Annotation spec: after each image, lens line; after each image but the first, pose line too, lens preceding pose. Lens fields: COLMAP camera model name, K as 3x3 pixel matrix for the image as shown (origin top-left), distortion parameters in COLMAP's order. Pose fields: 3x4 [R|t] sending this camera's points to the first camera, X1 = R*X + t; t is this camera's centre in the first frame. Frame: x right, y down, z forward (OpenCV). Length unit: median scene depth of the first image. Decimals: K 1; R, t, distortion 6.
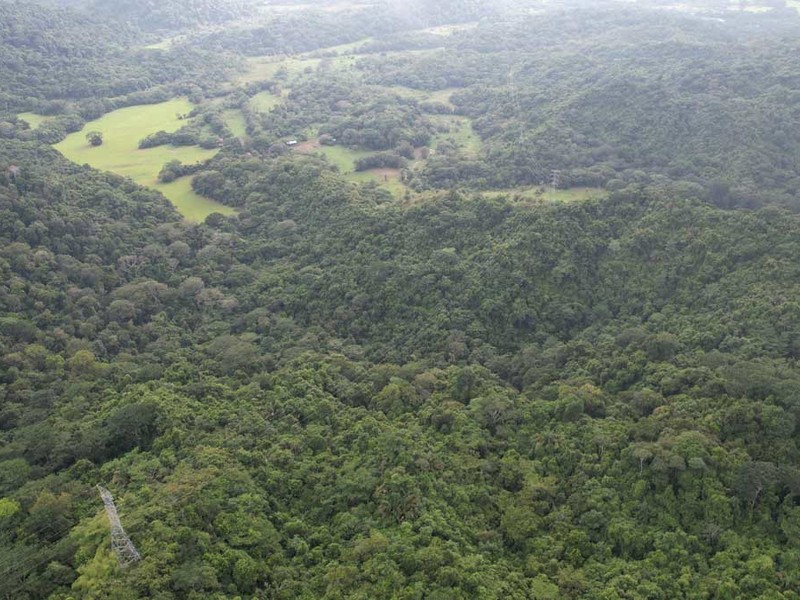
lens RADIAL K [[681.8, 0, 406.7], [0, 681.8, 301.0], [0, 0, 1]] dist [-0.065052, 0.046384]
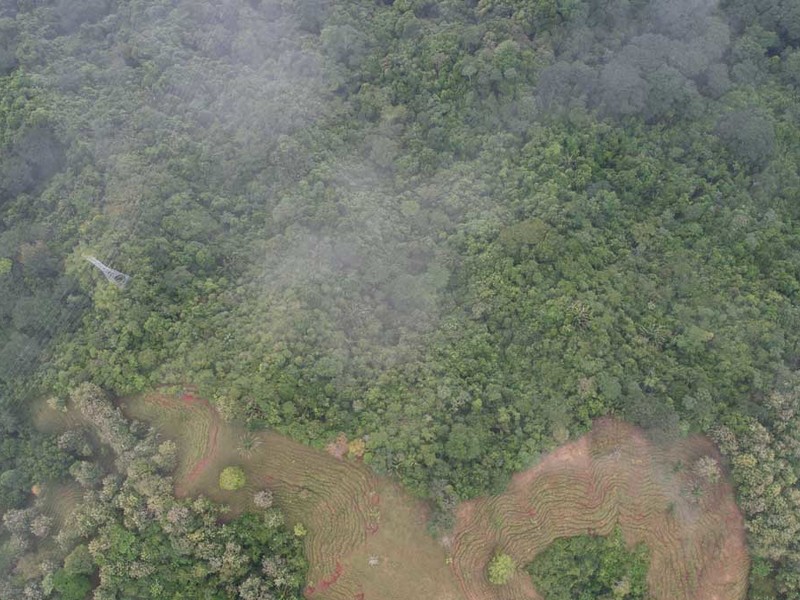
lens RADIAL K [[681.8, 0, 403.9], [0, 681.8, 301.8], [0, 0, 1]] dist [-0.065052, 0.046384]
pose [[0.955924, -0.284199, 0.073753, 0.022757], [0.151836, 0.693484, 0.704291, -0.389331], [-0.251306, -0.662051, 0.706070, -0.133866]]
